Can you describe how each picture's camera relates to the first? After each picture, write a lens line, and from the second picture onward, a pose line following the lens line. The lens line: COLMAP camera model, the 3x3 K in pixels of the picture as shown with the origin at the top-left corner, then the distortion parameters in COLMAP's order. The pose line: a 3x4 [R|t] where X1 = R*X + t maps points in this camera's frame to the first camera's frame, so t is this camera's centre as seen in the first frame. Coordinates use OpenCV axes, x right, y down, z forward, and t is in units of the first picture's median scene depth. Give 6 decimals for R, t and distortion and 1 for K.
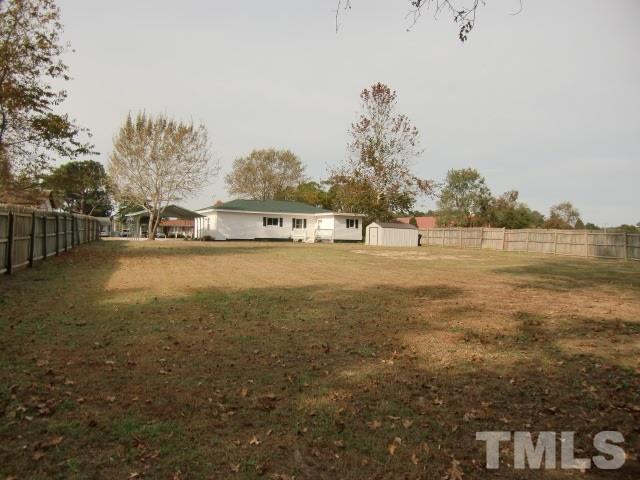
lens RADIAL K [[458.4, 0, 320.6], [0, 458.4, 239.3], [0, 0, 1]] dist [-0.041642, 0.024103]
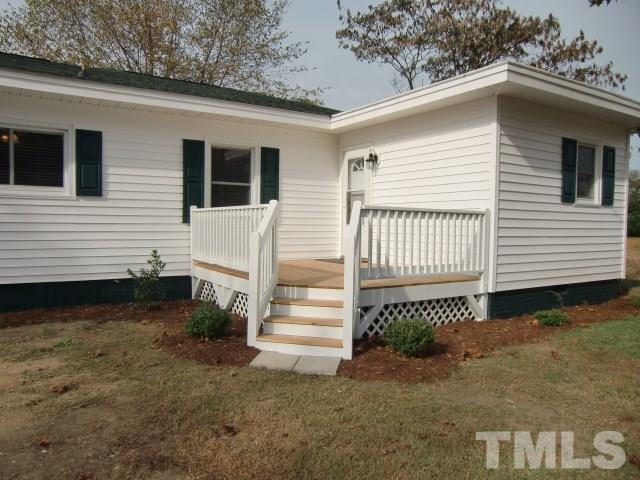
lens RADIAL K [[458.4, 0, 318.2], [0, 458.4, 239.7], [0, 0, 1]] dist [-0.041642, 0.024103]
pose [[0.999482, -0.007666, 0.031272, -0.023126], [0.006588, 0.999386, 0.034418, -0.018969], [-0.031516, -0.034194, 0.998918, 0.862069]]
